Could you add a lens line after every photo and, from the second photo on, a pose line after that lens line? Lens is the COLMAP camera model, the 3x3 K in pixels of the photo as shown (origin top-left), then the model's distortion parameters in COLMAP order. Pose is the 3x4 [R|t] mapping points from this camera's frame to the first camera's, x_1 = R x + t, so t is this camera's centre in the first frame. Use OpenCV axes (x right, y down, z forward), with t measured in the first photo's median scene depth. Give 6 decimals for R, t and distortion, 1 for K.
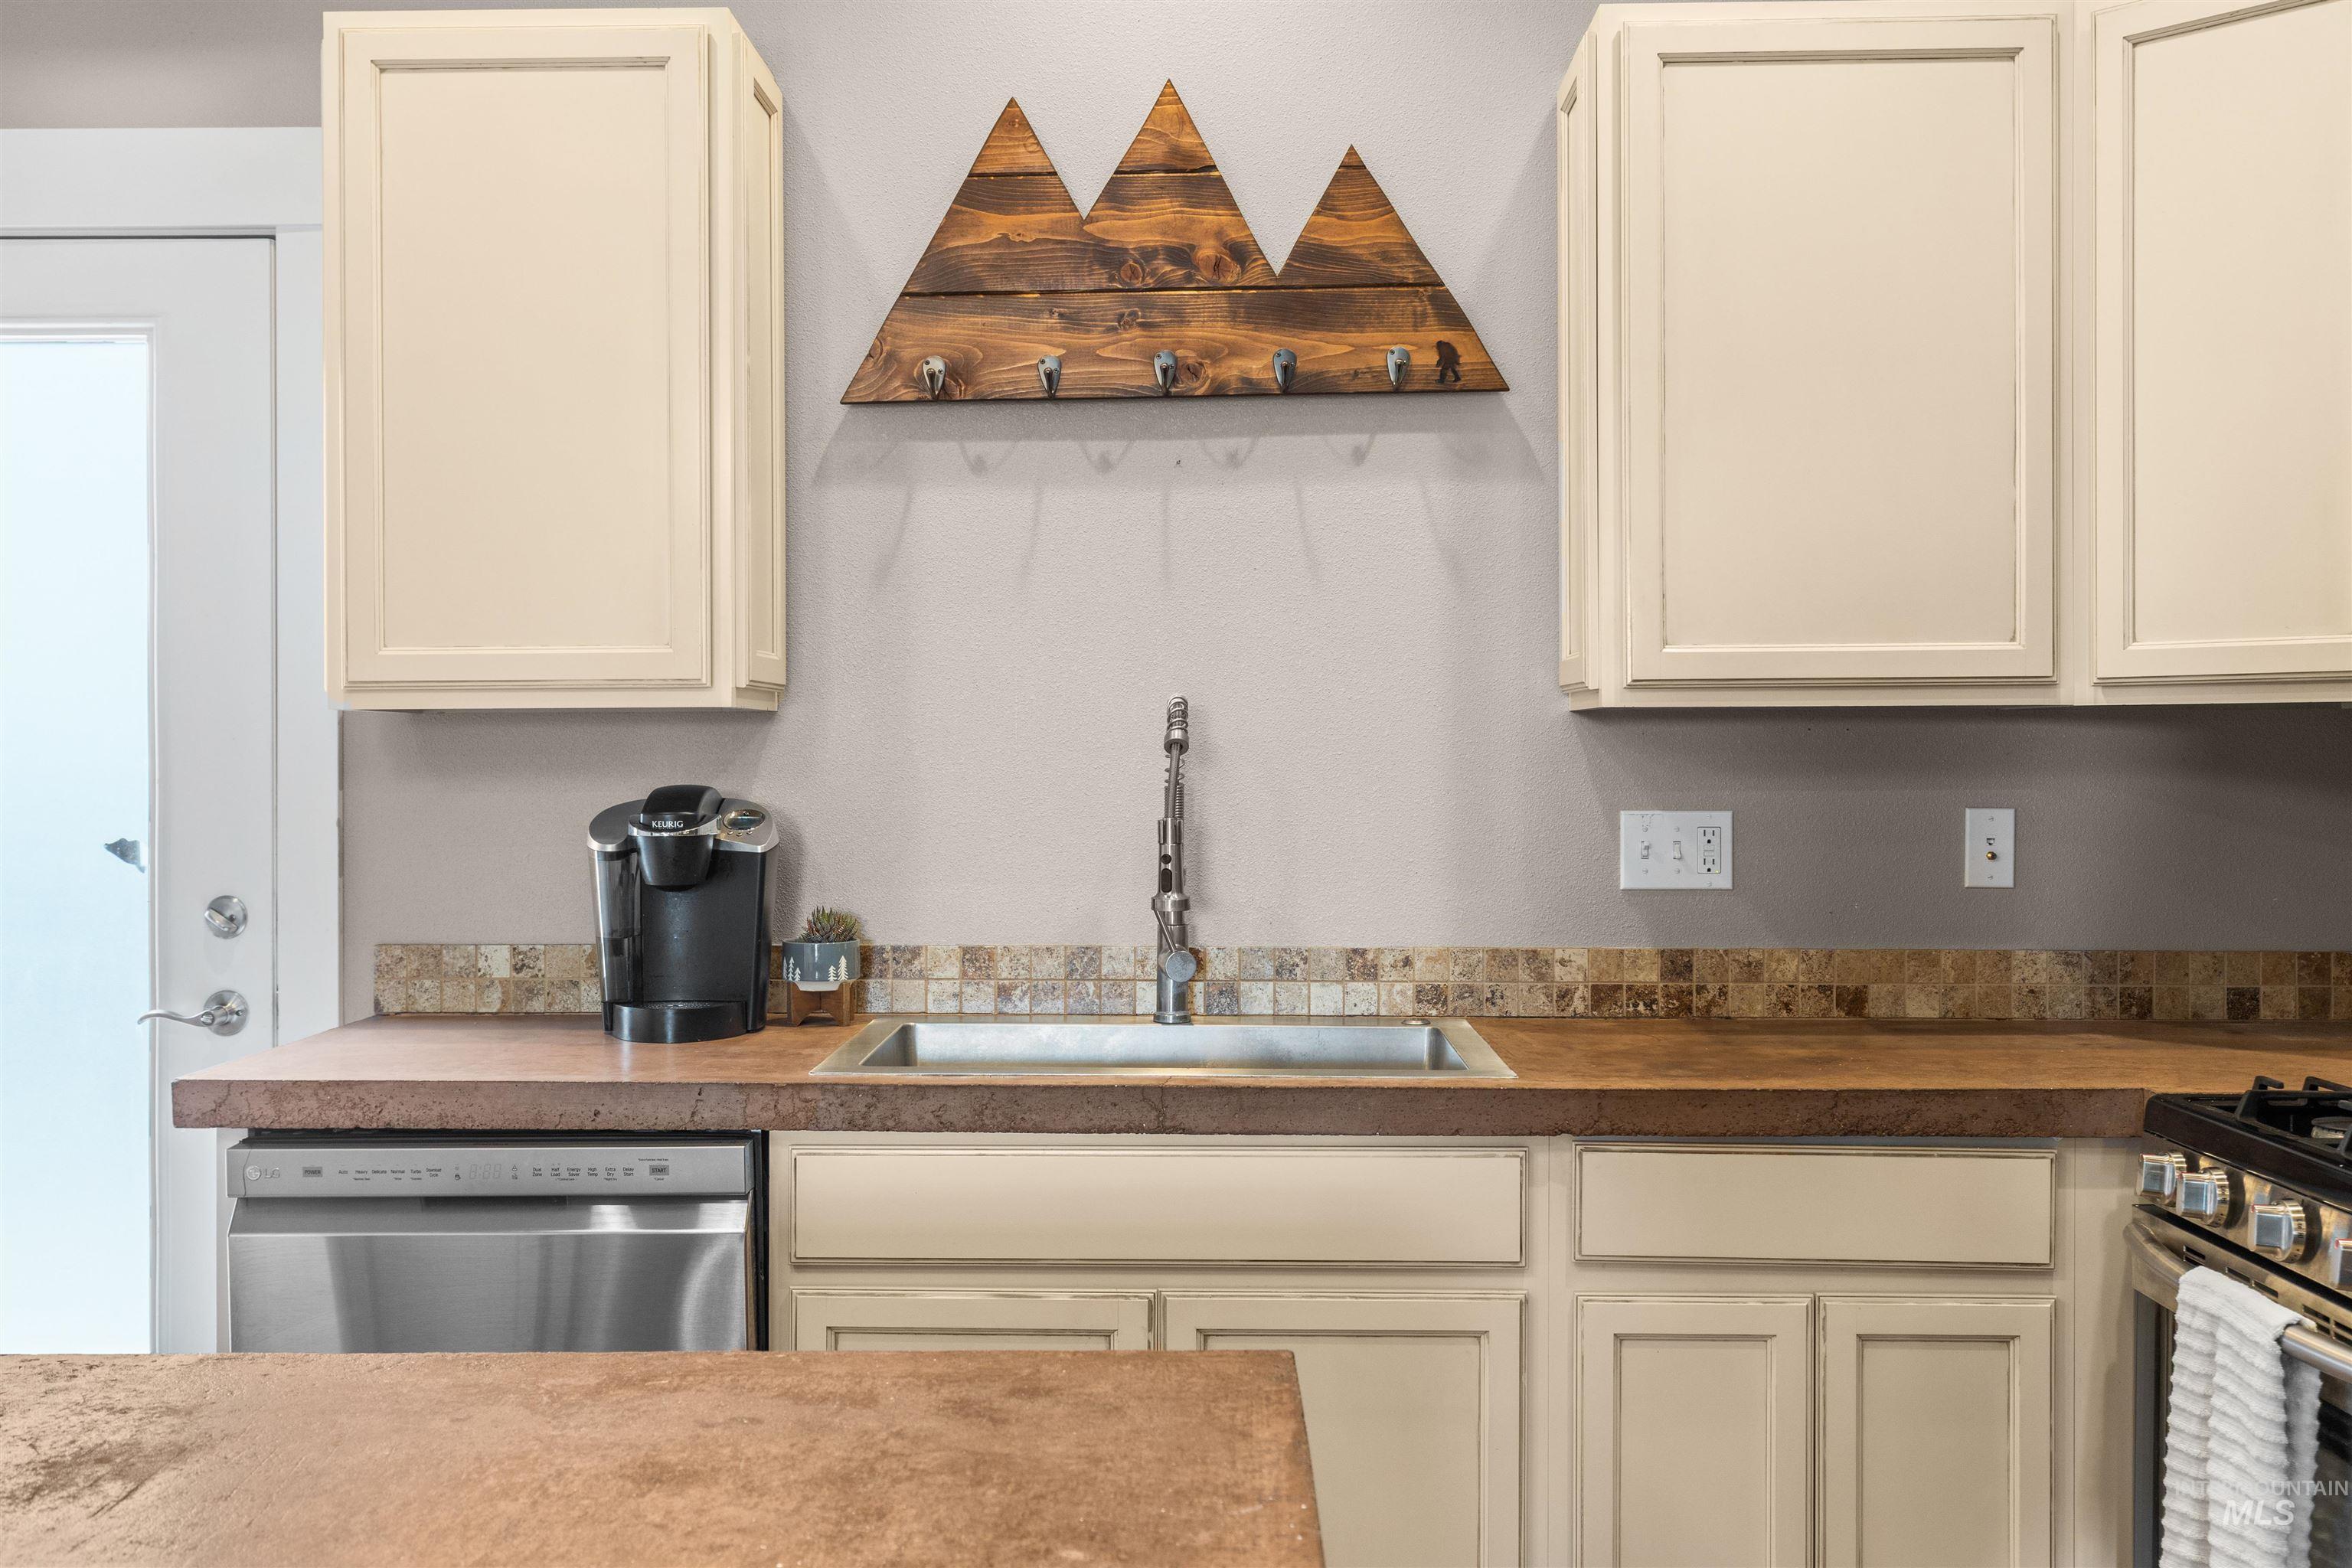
lens RADIAL K [[2035.9, 0, 1167.2], [0, 2035.9, 788.4], [0, 0, 1]] dist [0.004343, 0.000500]
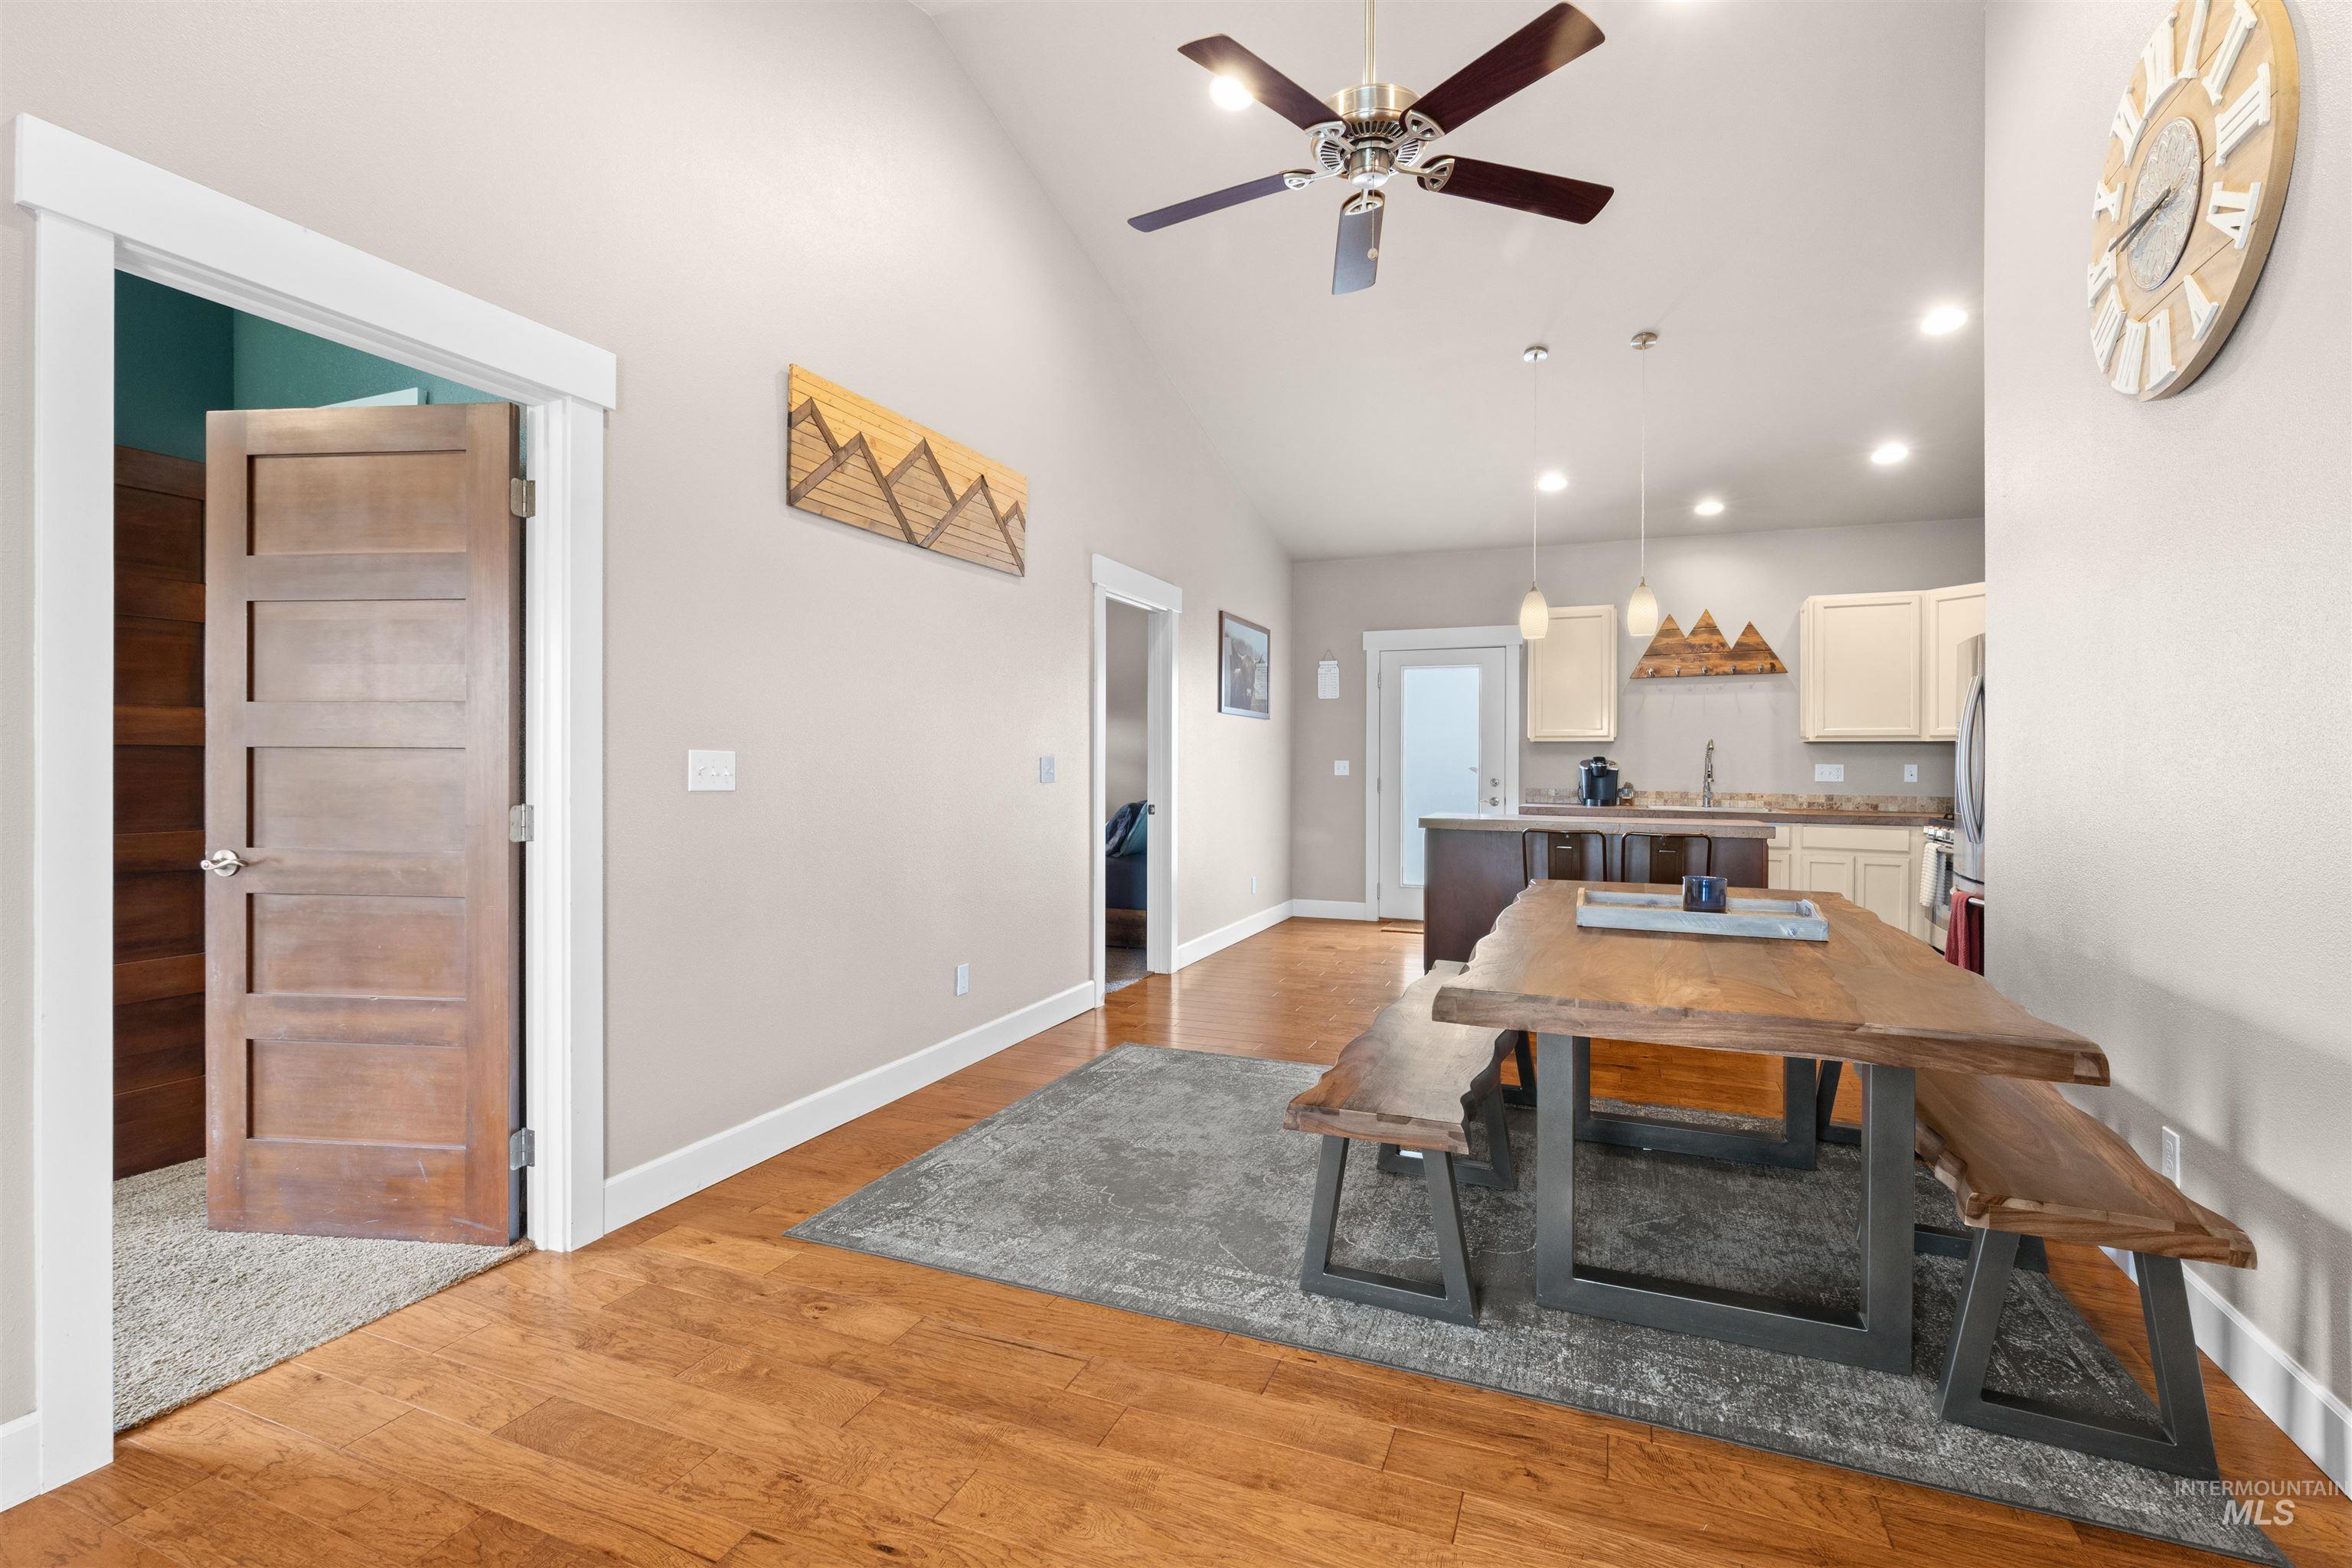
lens RADIAL K [[1064.0, 0, 1166.1], [0, 1064.0, 754.5], [0, 0, 1]] dist [-0.000779, -0.000085]
pose [[0.936828, 0.006360, -0.349732, -0.309306], [-0.011594, 0.999850, -0.012874, 0.038506], [0.349597, 0.016115, 0.936761, -1.757467]]
